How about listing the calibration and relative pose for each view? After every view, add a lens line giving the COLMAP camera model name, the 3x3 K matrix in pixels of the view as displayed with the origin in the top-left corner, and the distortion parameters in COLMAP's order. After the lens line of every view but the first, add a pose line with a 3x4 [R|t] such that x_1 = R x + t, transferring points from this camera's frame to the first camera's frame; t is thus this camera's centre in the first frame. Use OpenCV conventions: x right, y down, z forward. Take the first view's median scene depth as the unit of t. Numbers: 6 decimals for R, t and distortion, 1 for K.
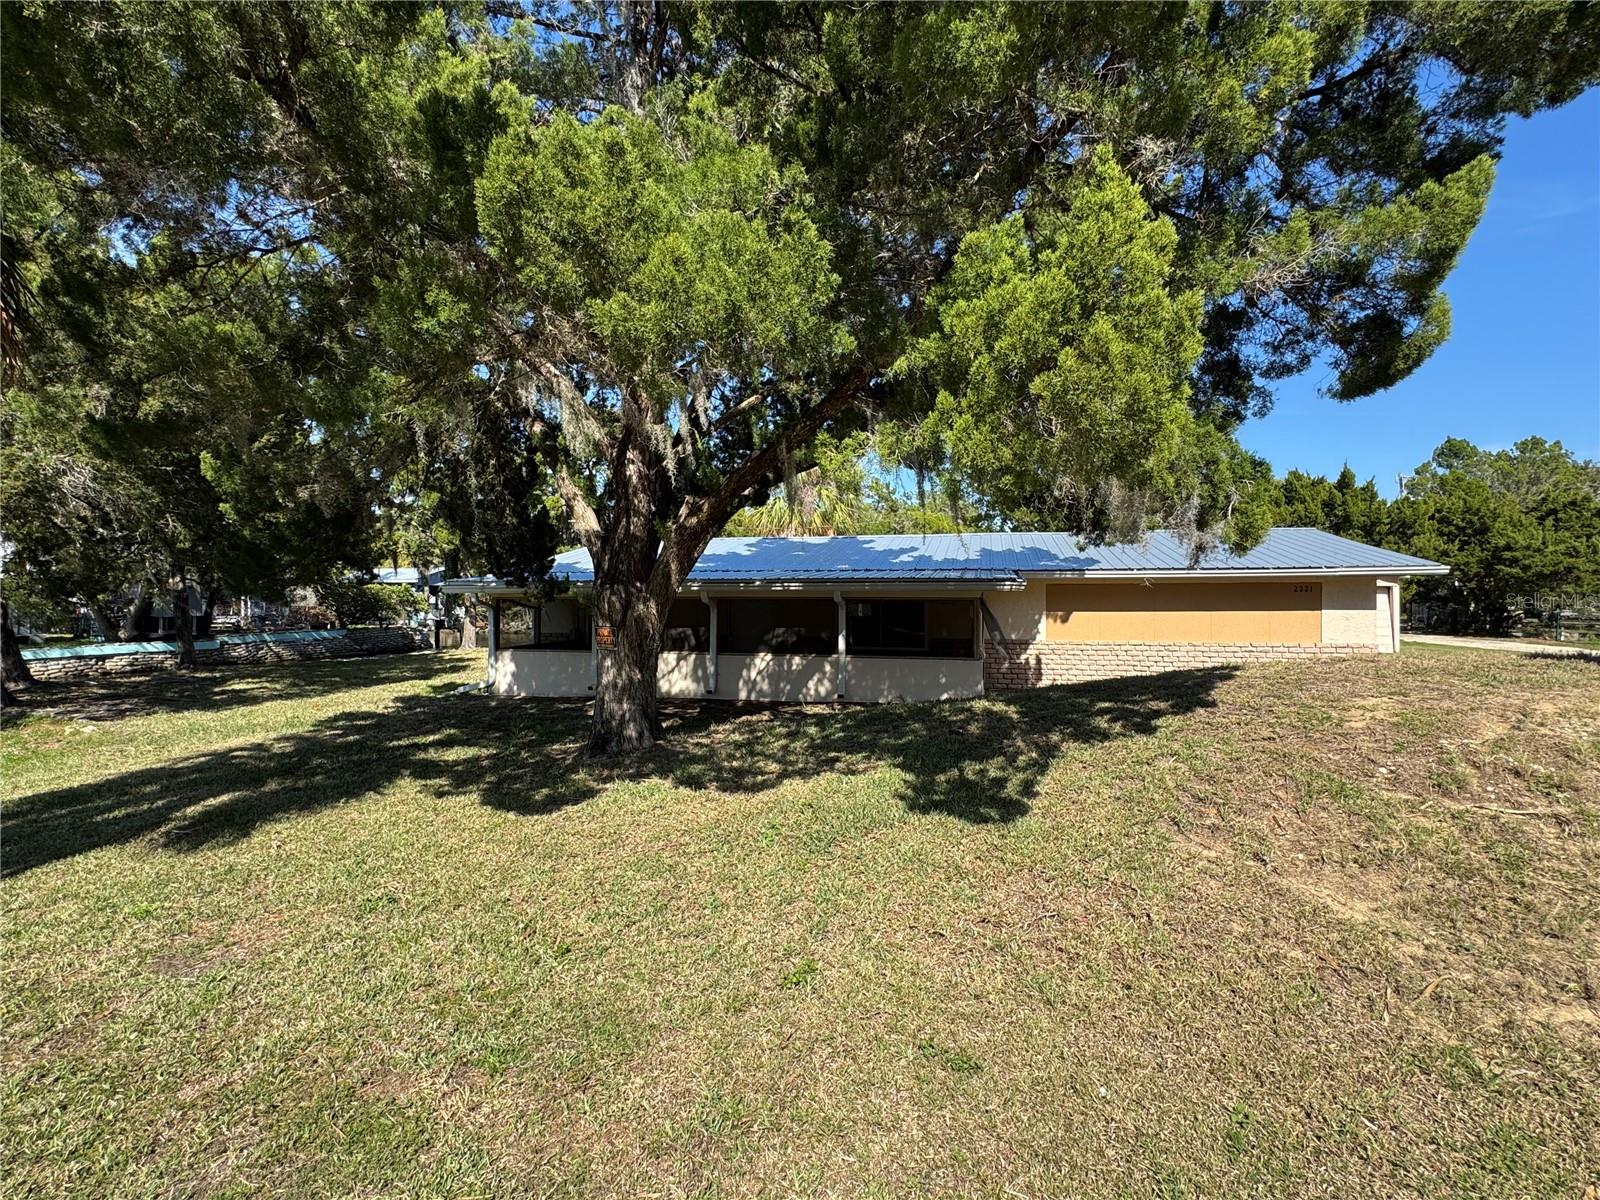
lens RADIAL K [[751.2, 0, 800.0], [0, 751.2, 600.0], [0, 0, 1]] dist [-0.000353, -0.000015]
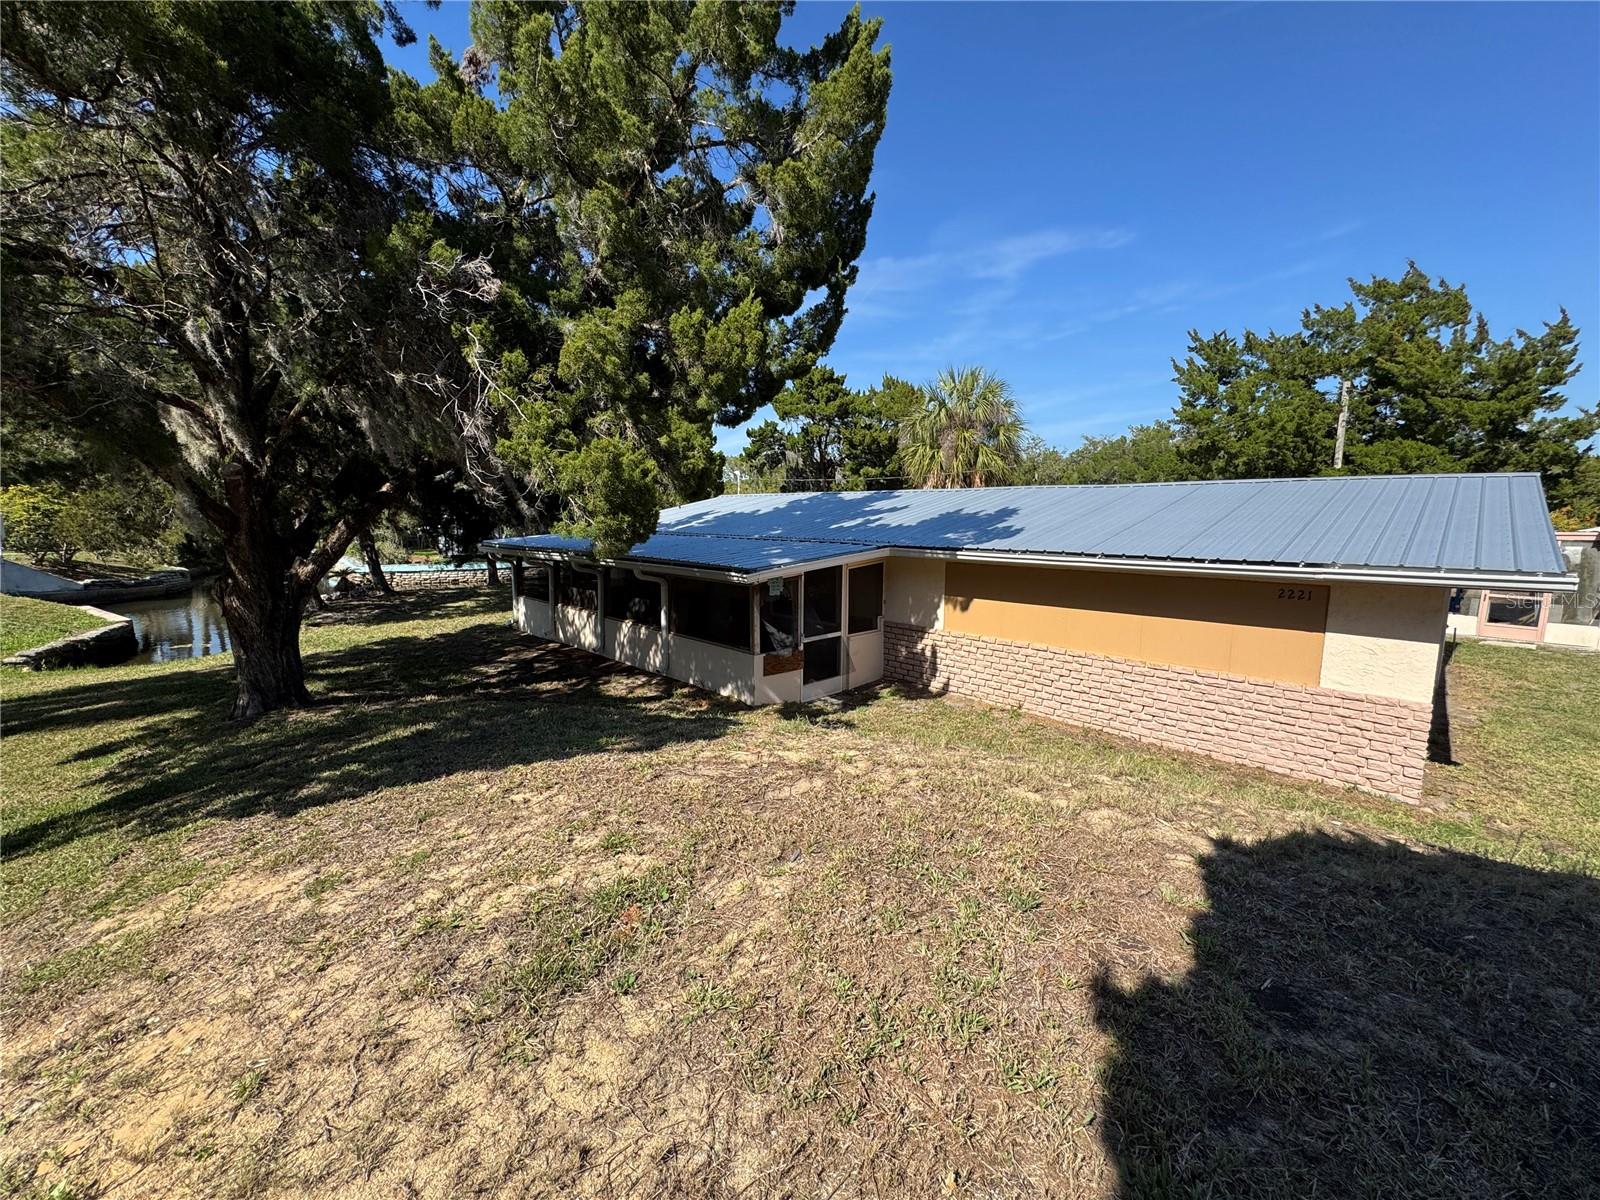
lens RADIAL K [[639.1, 0, 800.0], [0, 639.1, 600.0], [0, 0, 1]] dist [0.000172, 0.000000]
pose [[0.837772, 0.075795, -0.540733, 0.617147], [-0.009279, 0.992152, 0.124695, -0.069375], [0.545941, -0.099449, 0.831901, 0.362442]]
